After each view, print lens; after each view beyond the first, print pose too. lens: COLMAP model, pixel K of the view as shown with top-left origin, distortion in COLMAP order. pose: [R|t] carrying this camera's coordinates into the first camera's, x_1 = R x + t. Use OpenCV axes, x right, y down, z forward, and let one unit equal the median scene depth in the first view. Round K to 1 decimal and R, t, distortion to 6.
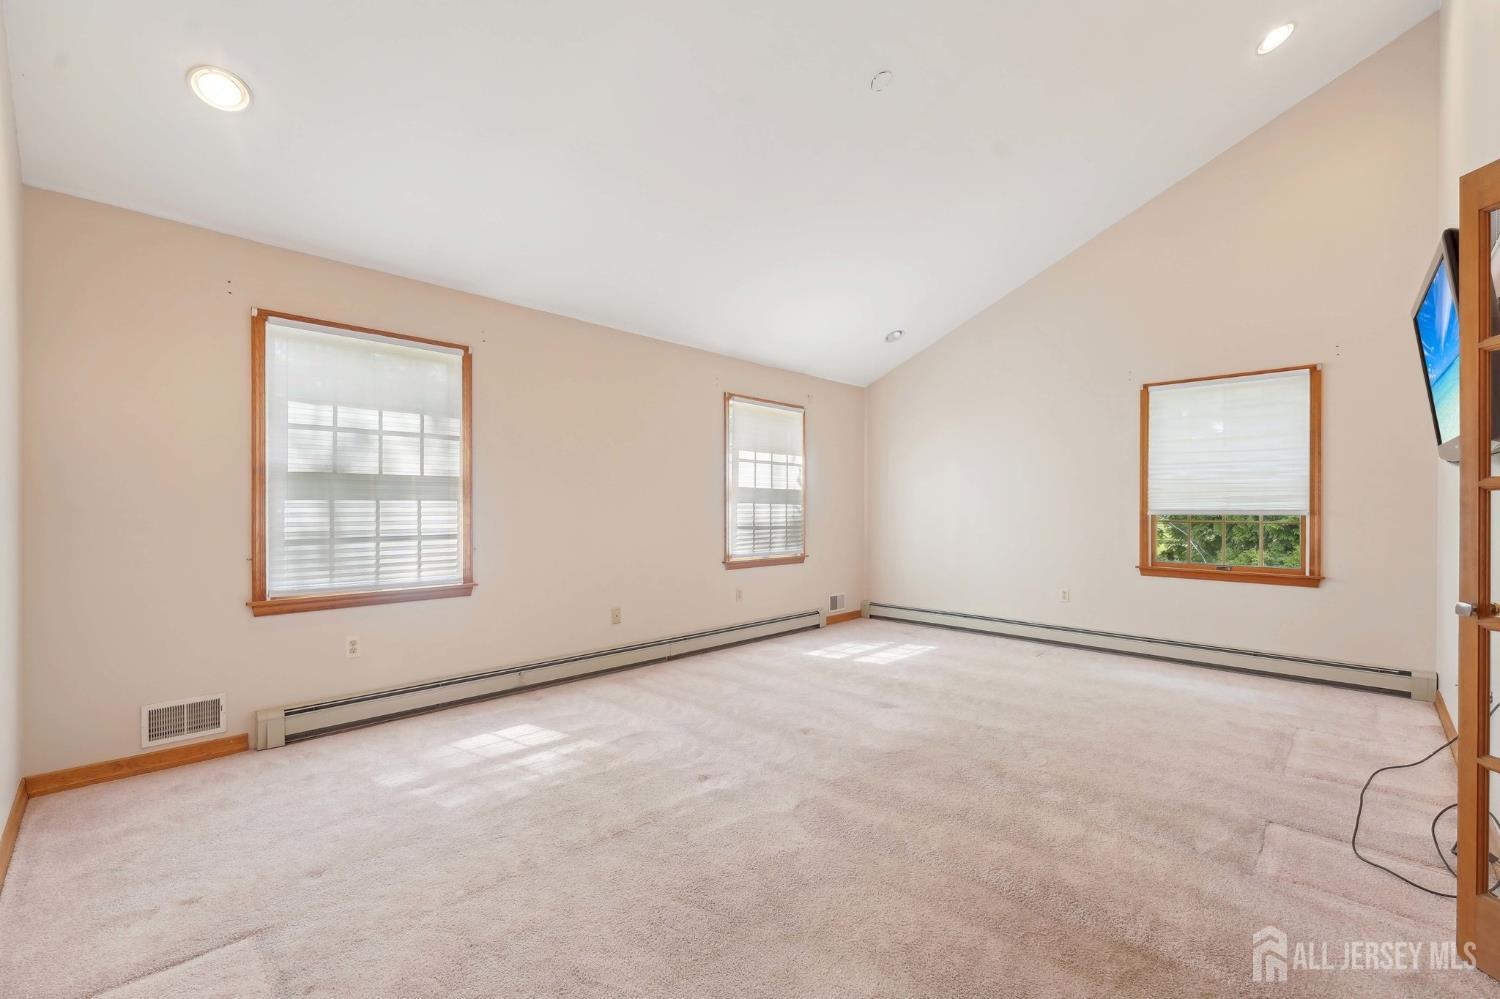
lens RADIAL K [[612.9, 0, 742.4], [0, 612.9, 503.0], [0, 0, 1]] dist [-0.000710, -0.000264]
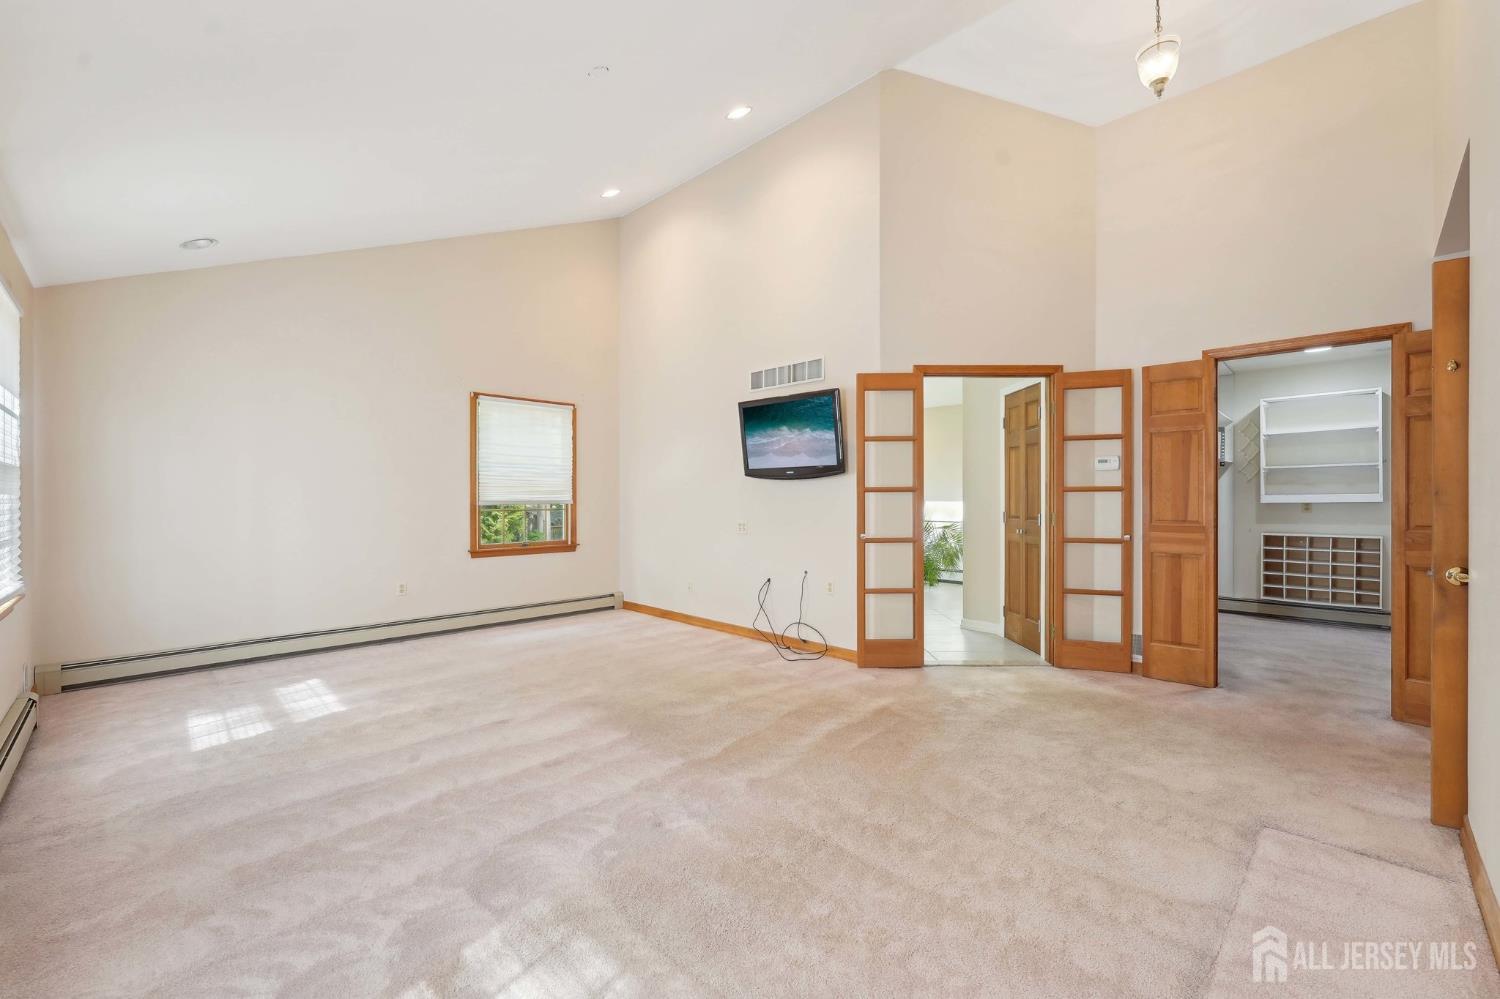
lens RADIAL K [[612.9, 0, 742.4], [0, 612.9, 503.0], [0, 0, 1]] dist [-0.000710, -0.000264]
pose [[0.008902, -0.011088, 0.999899, -0.574238], [-0.008994, 0.999897, 0.011168, -0.002888], [-0.999920, -0.009092, 0.008801, 0.566172]]
